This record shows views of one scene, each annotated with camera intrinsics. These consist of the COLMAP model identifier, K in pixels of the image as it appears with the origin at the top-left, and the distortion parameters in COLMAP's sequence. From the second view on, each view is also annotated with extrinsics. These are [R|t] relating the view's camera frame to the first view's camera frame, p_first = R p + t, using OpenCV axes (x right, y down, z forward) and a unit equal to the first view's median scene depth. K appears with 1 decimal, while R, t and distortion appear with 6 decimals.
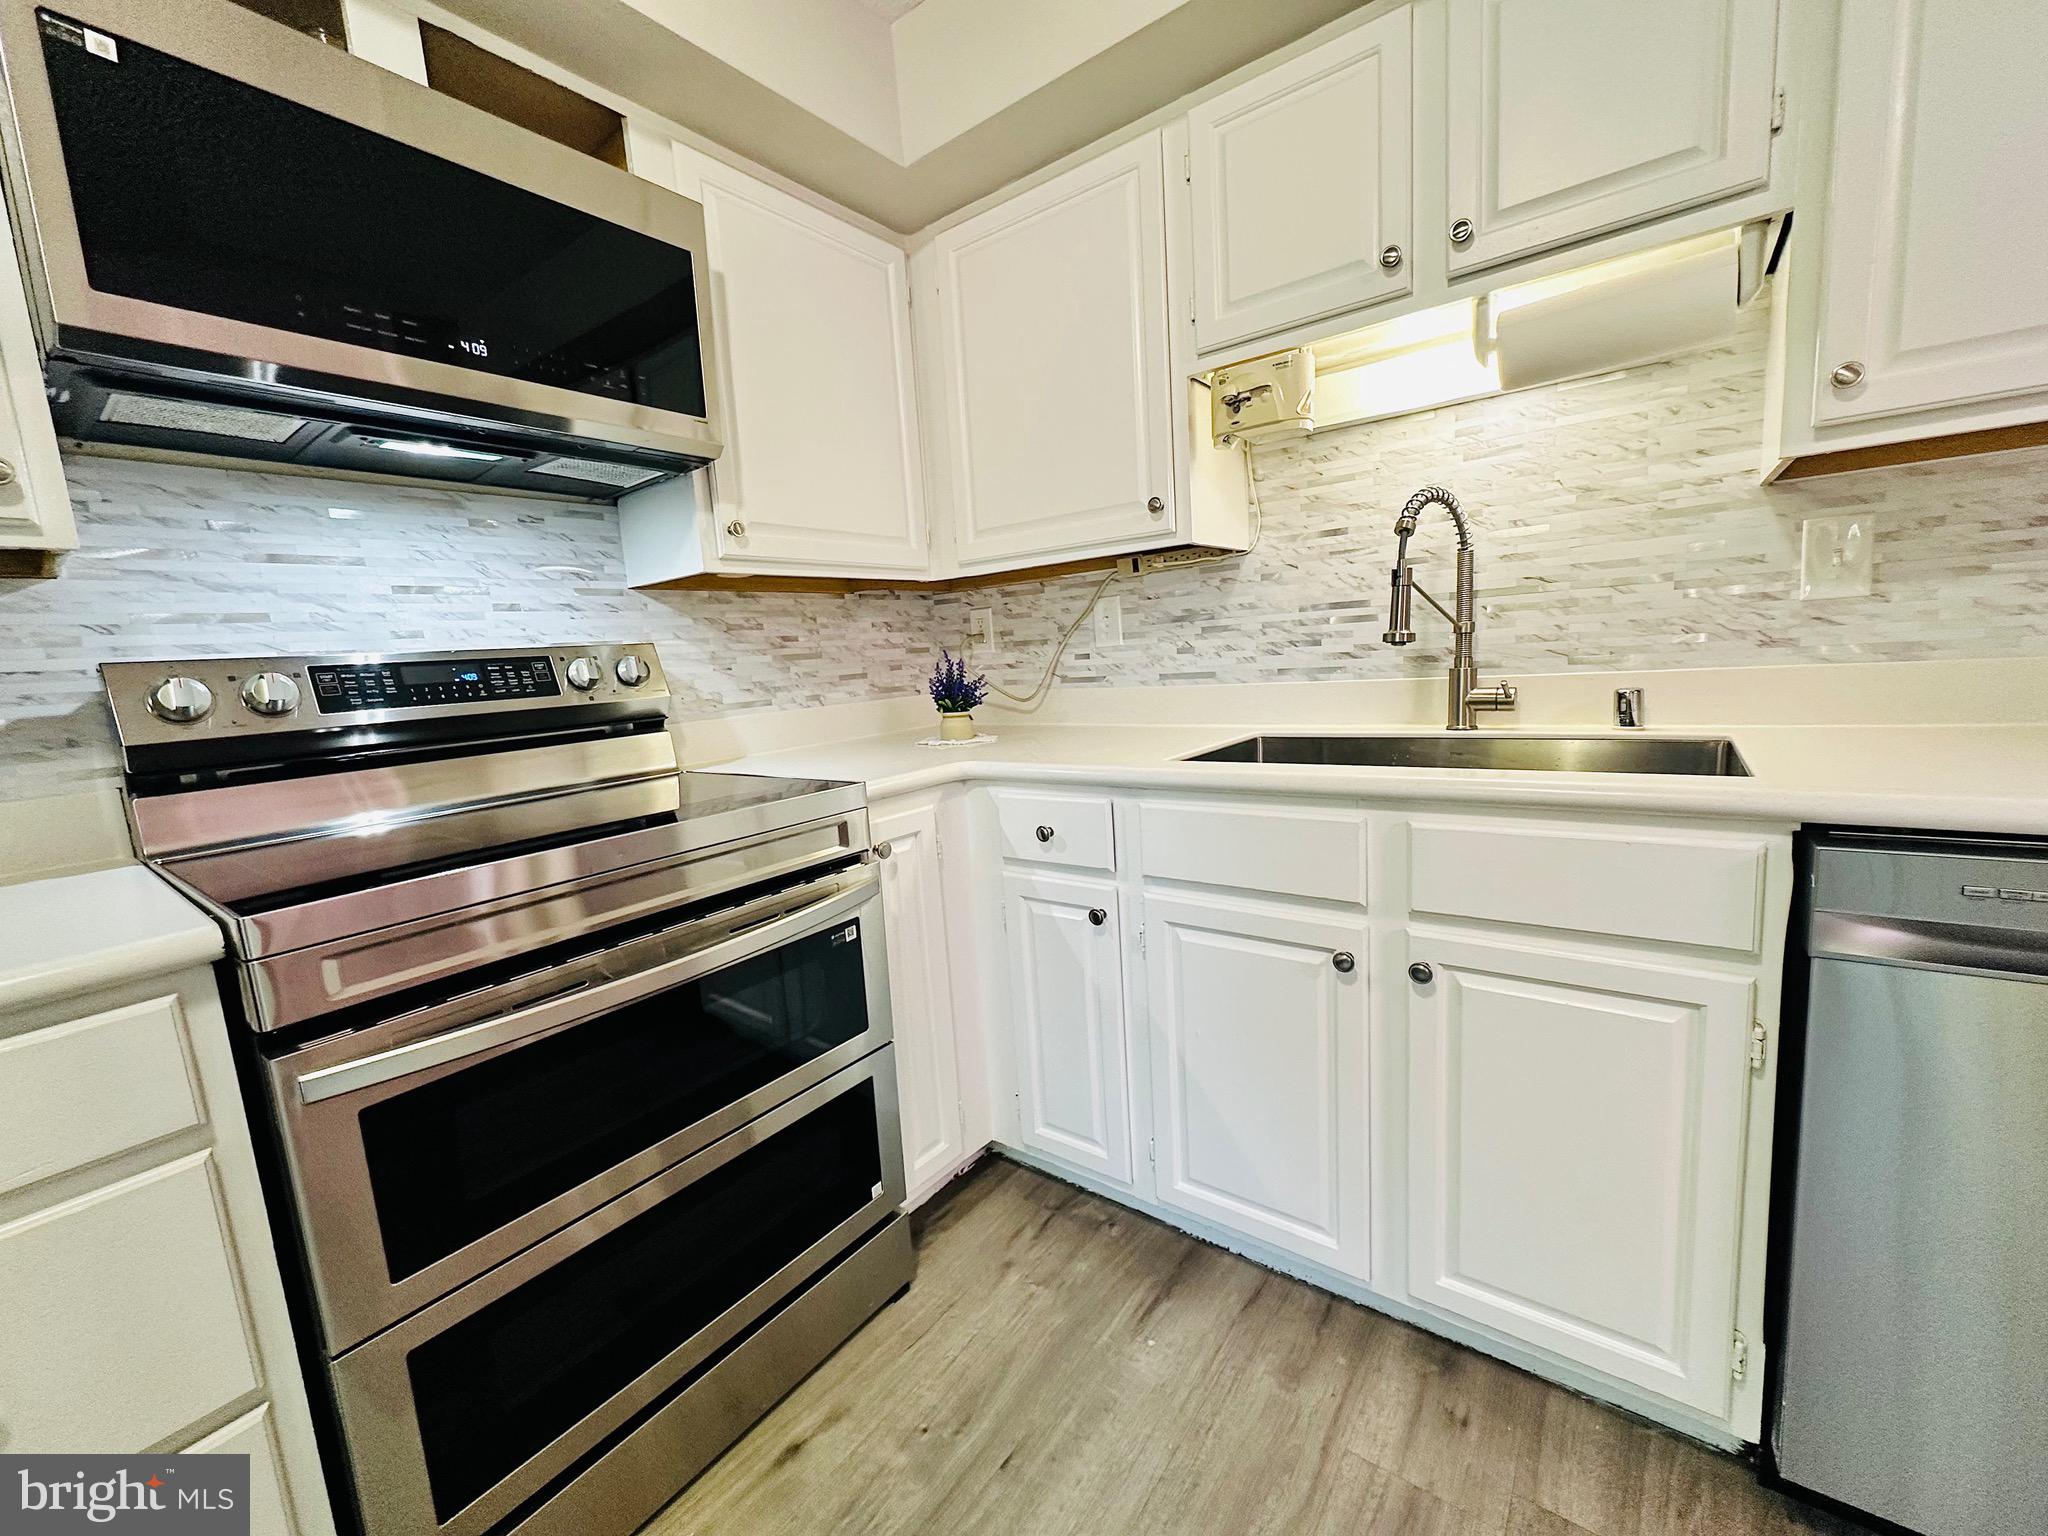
lens RADIAL K [[817.5, 0, 1026.2], [0, 817.5, 771.3], [0, 0, 1]] dist [-0.002405, 0.000790]
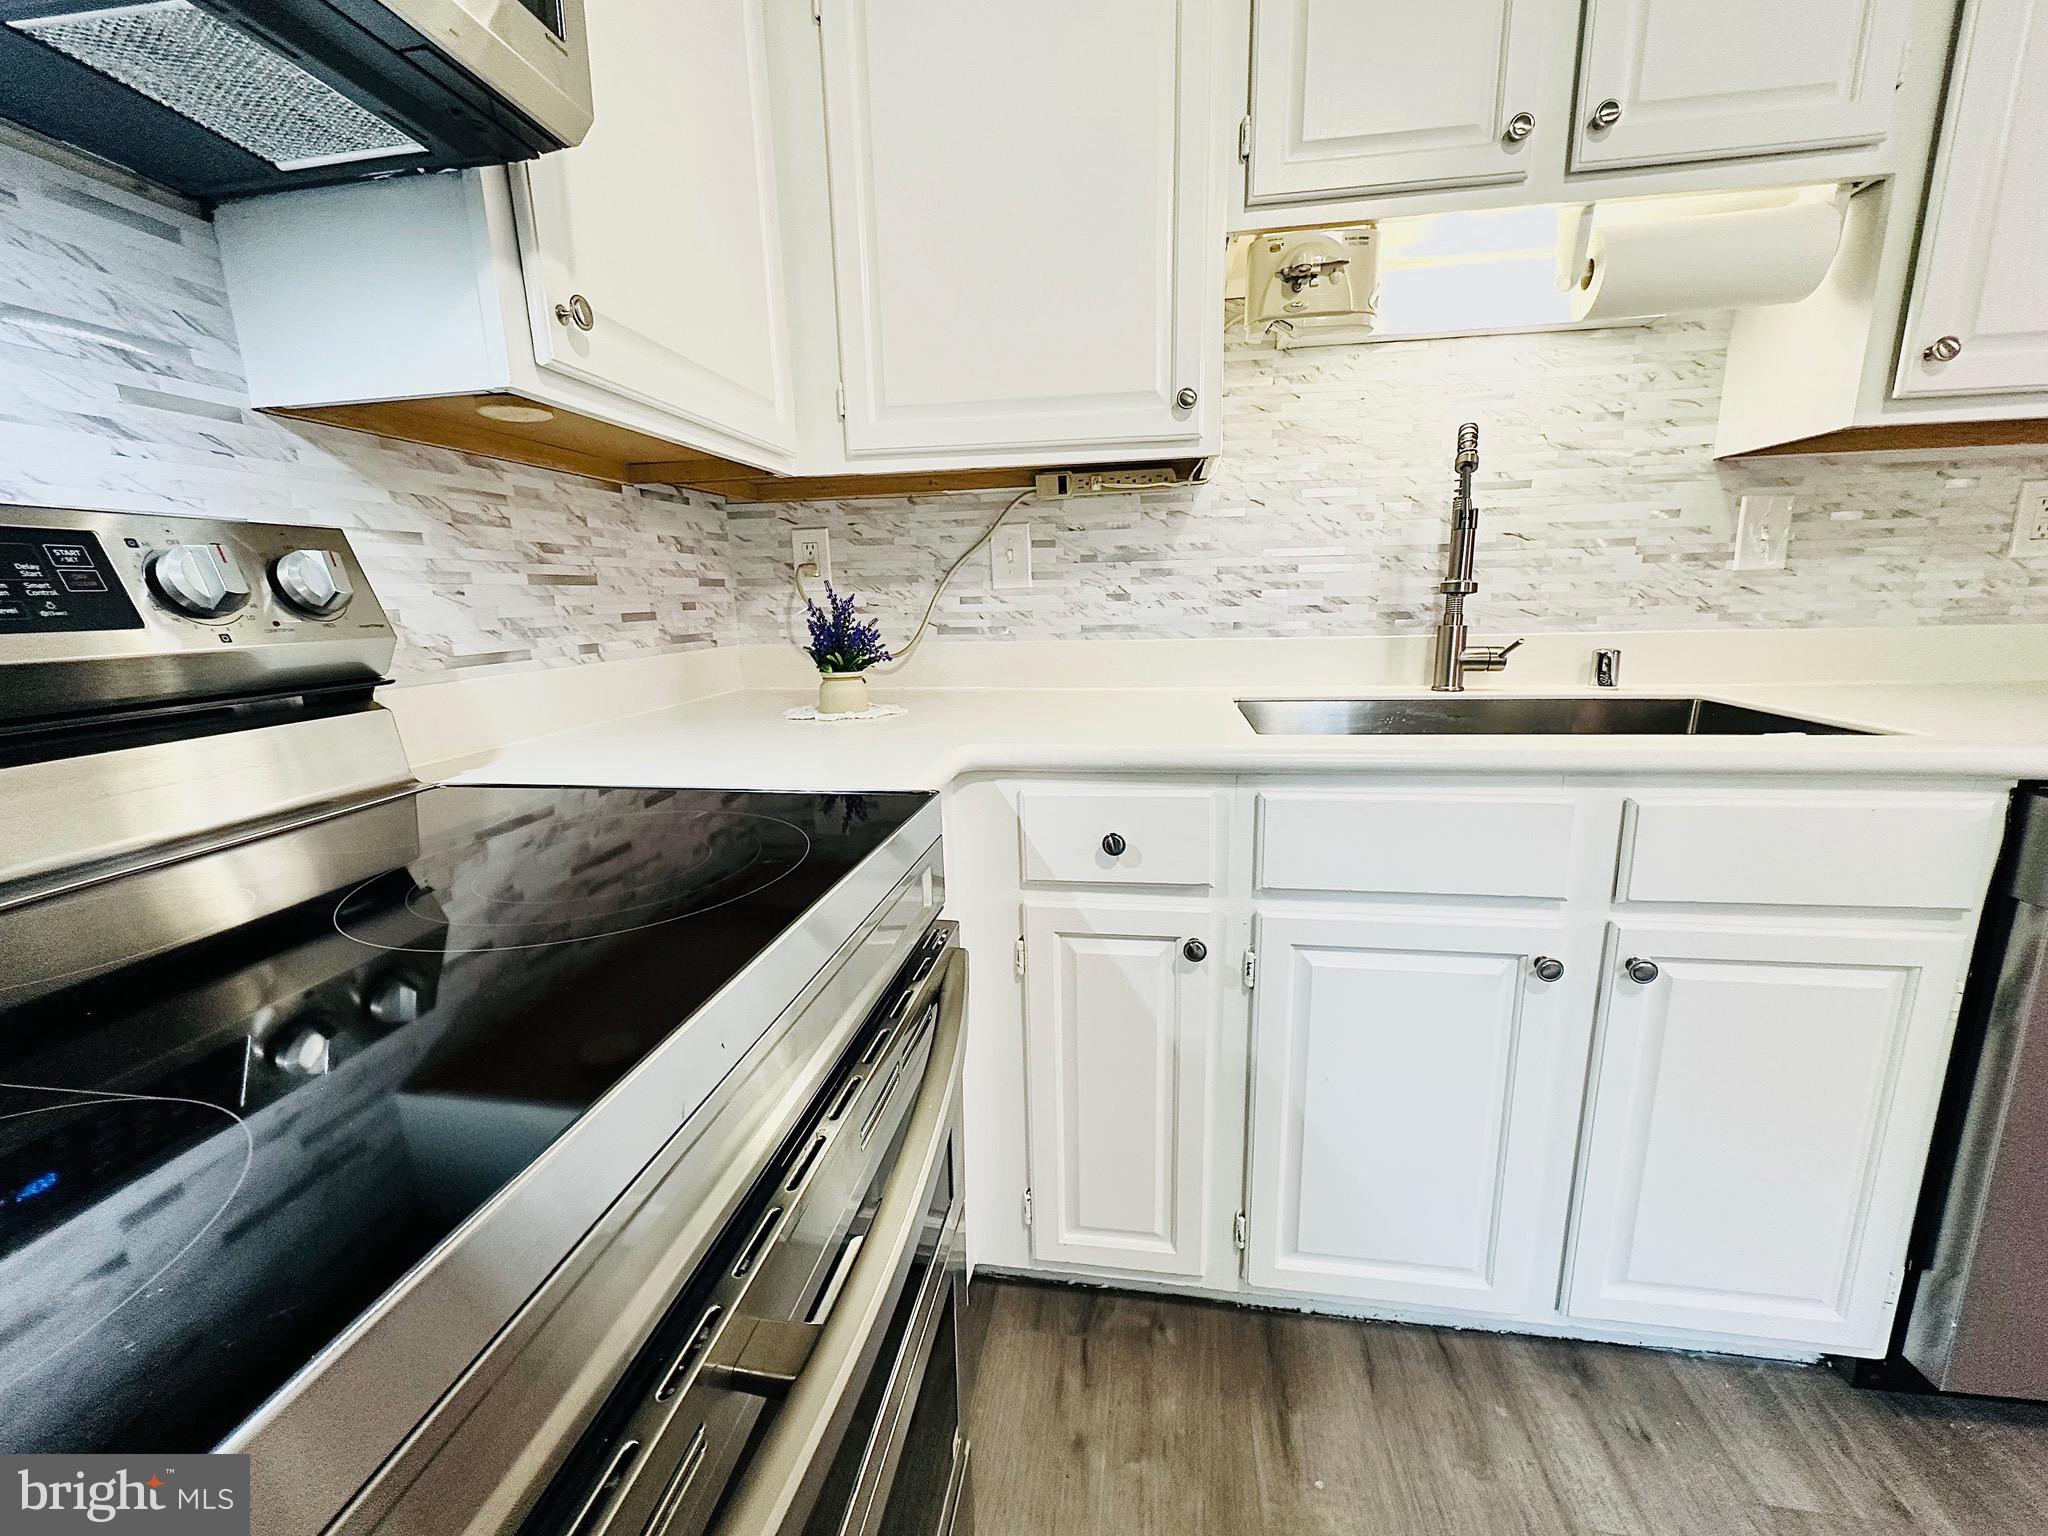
lens RADIAL K [[817.5, 0, 1026.2], [0, 817.5, 771.3], [0, 0, 1]] dist [-0.002405, 0.000790]
pose [[0.880107, -0.055507, 0.471520, -0.365222], [0.033809, 0.997948, 0.054371, -0.026605], [-0.473570, -0.031910, 0.880178, 0.405065]]
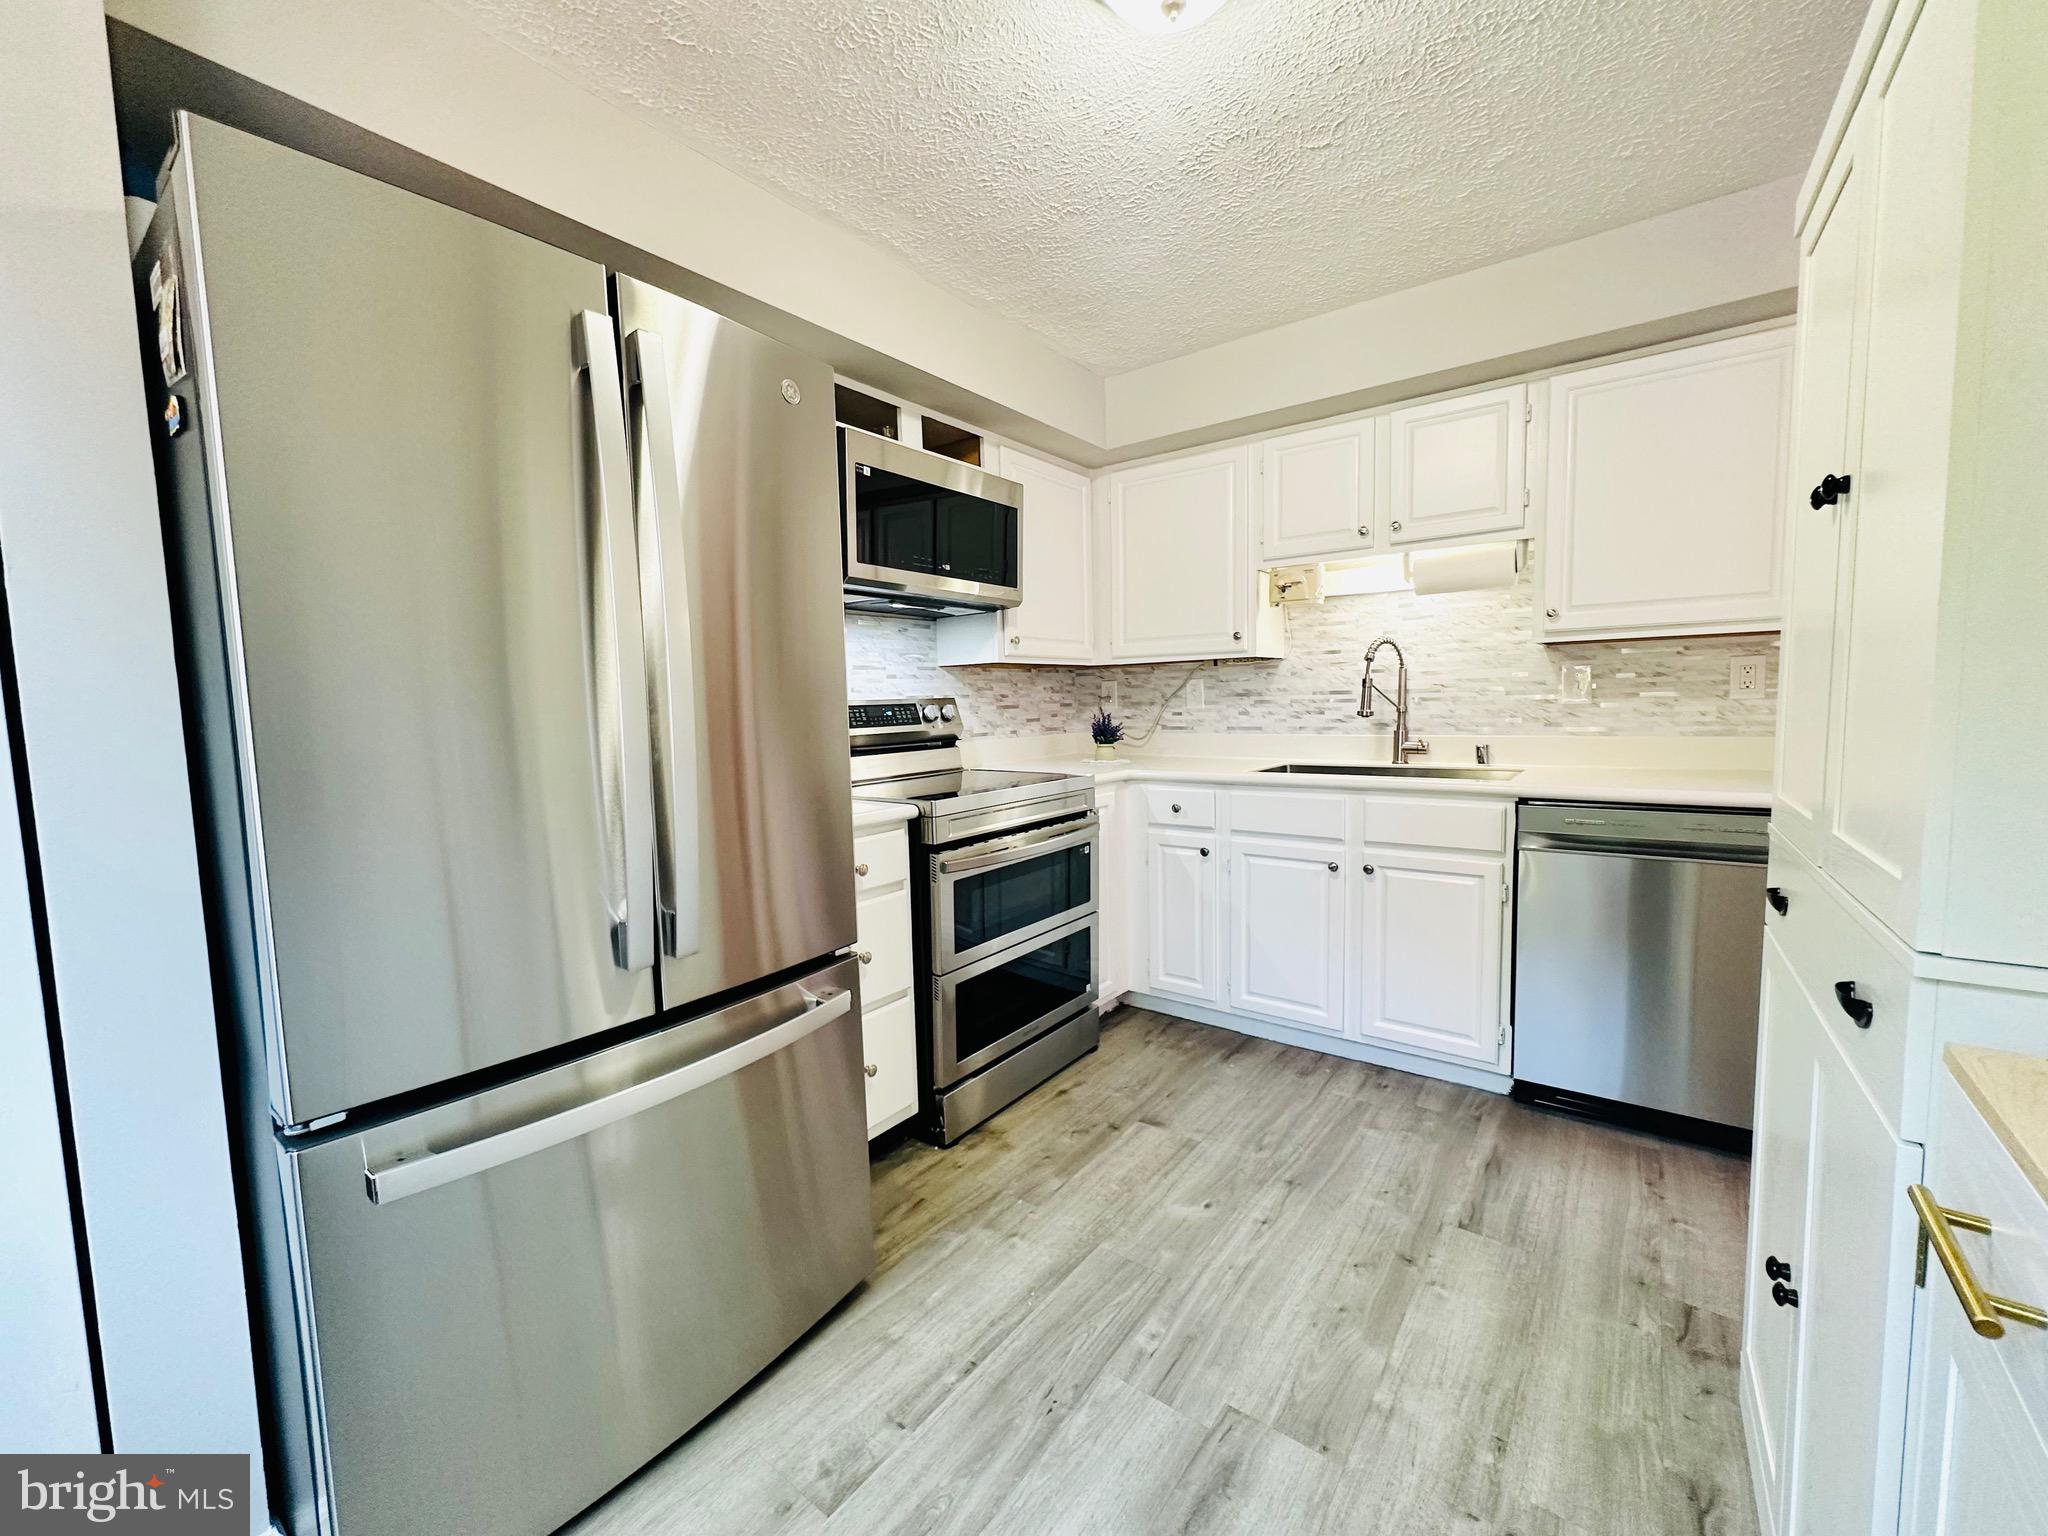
lens RADIAL K [[816.9, 0, 1027.7], [0, 816.9, 771.3], [0, 0, 1]] dist [-0.000553, 0.000352]
pose [[0.999085, 0.042584, 0.003943, -0.323066], [-0.042298, 0.997547, -0.055777, 0.107518], [-0.006309, 0.055559, 0.998435, -0.861552]]
